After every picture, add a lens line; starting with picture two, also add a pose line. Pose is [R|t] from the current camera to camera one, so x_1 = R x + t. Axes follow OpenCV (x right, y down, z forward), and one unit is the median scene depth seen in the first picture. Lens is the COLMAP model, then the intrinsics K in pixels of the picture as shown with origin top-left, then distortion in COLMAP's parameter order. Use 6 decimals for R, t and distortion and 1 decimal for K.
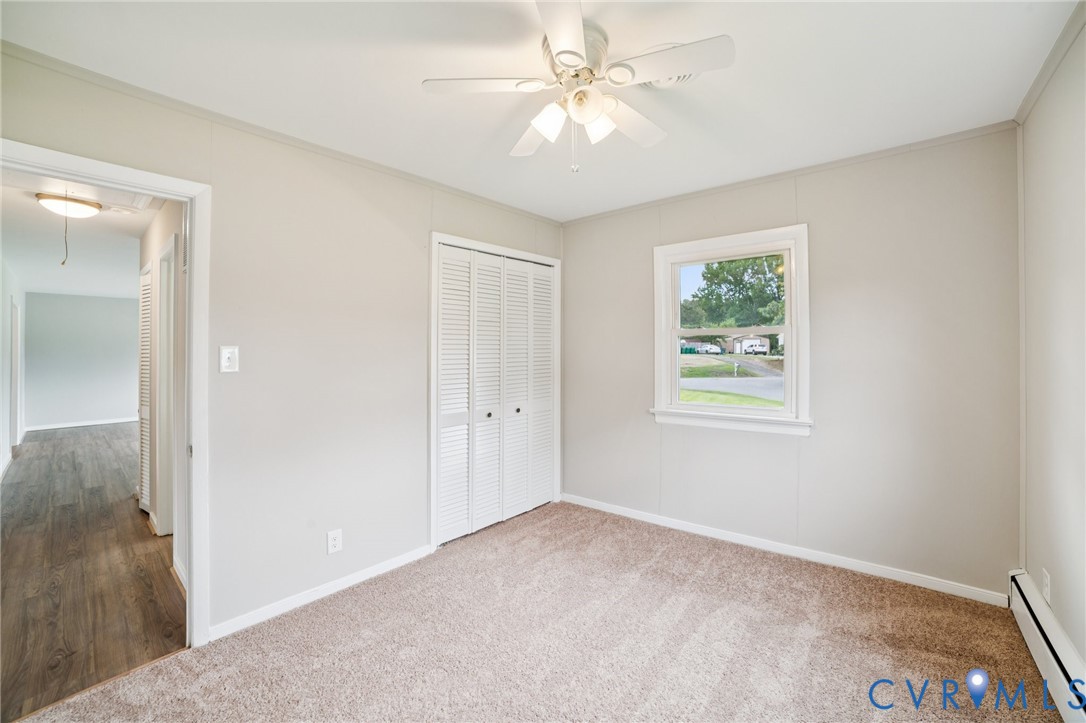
lens RADIAL K [[444.5, 0, 546.6], [0, 444.5, 348.3], [0, 0, 1]] dist [-0.106159, 0.035593]
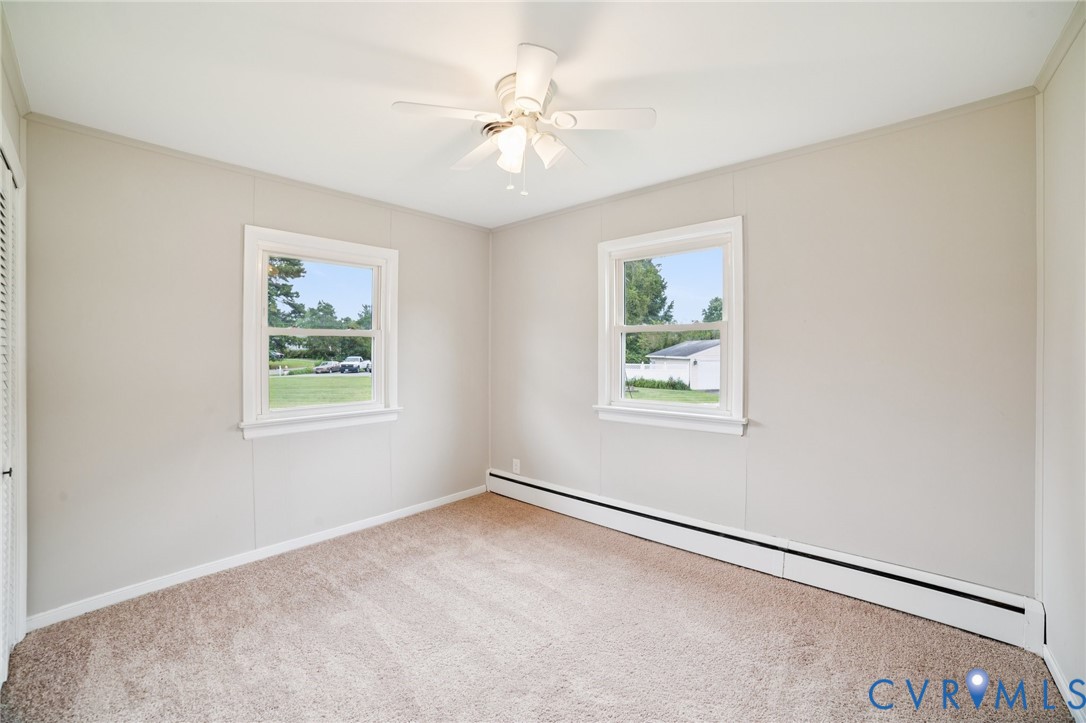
lens RADIAL K [[444.5, 0, 546.6], [0, 444.5, 348.3], [0, 0, 1]] dist [-0.106159, 0.035593]
pose [[0.022100, 0.016010, 0.999628, -0.639779], [-0.000454, 0.999872, -0.016004, 0.014298], [-0.999756, -0.000100, 0.022104, 0.508254]]
